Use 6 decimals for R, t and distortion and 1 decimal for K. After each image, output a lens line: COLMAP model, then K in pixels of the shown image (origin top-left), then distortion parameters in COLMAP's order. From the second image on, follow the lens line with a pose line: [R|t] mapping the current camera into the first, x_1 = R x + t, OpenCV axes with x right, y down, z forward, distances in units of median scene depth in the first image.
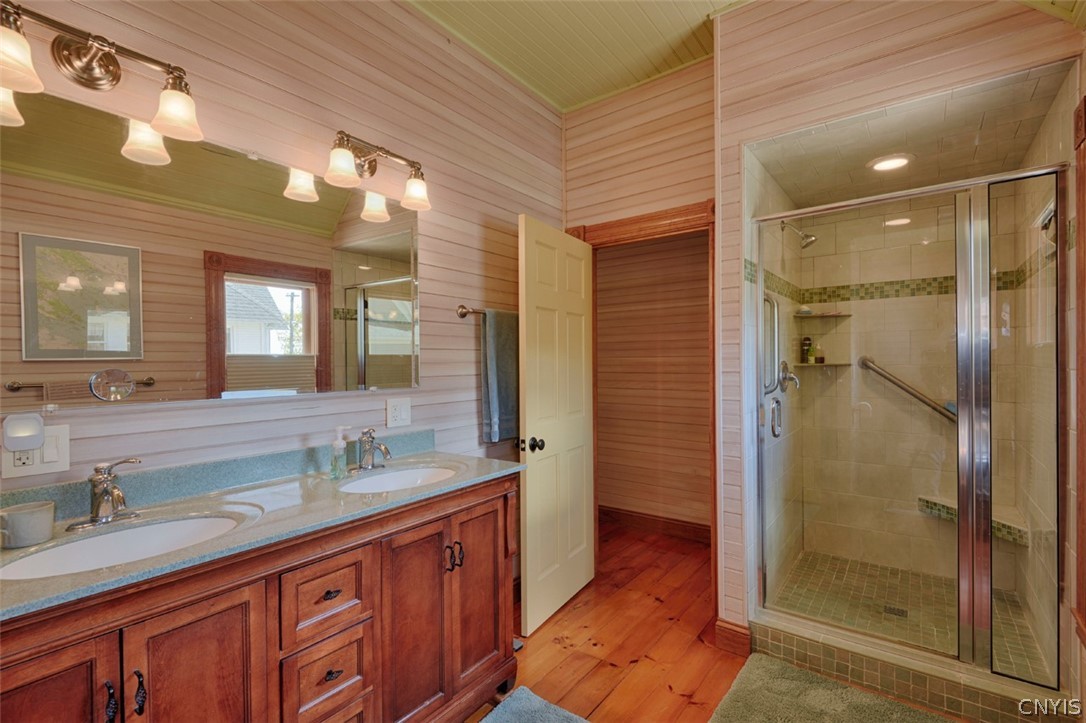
lens RADIAL K [[500.0, 0, 539.7], [0, 500.0, 362.3], [0, 0, 1]] dist [0.001001, -0.000097]
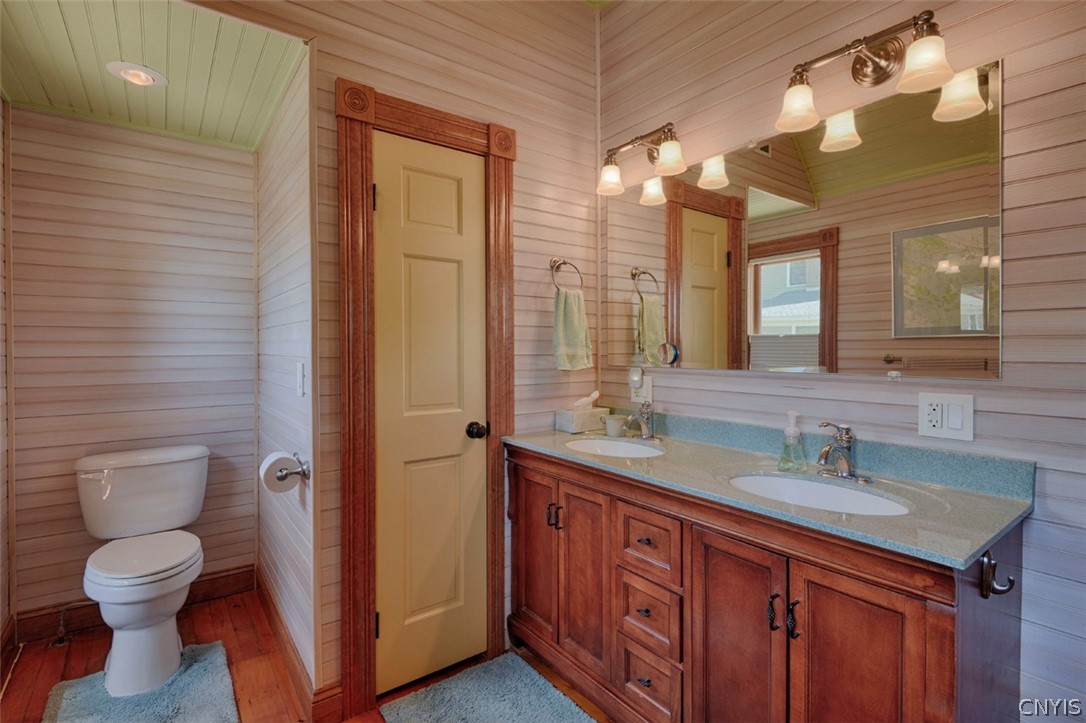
lens RADIAL K [[500.0, 0, 532.6], [0, 500.0, 343.6], [0, 0, 1]] dist [0.001001, -0.000097]
pose [[-0.297304, 0.003575, -0.954776, 0.593829], [0.001304, 0.999994, 0.003338, 0.007149], [0.954782, -0.000252, -0.297306, 0.873134]]
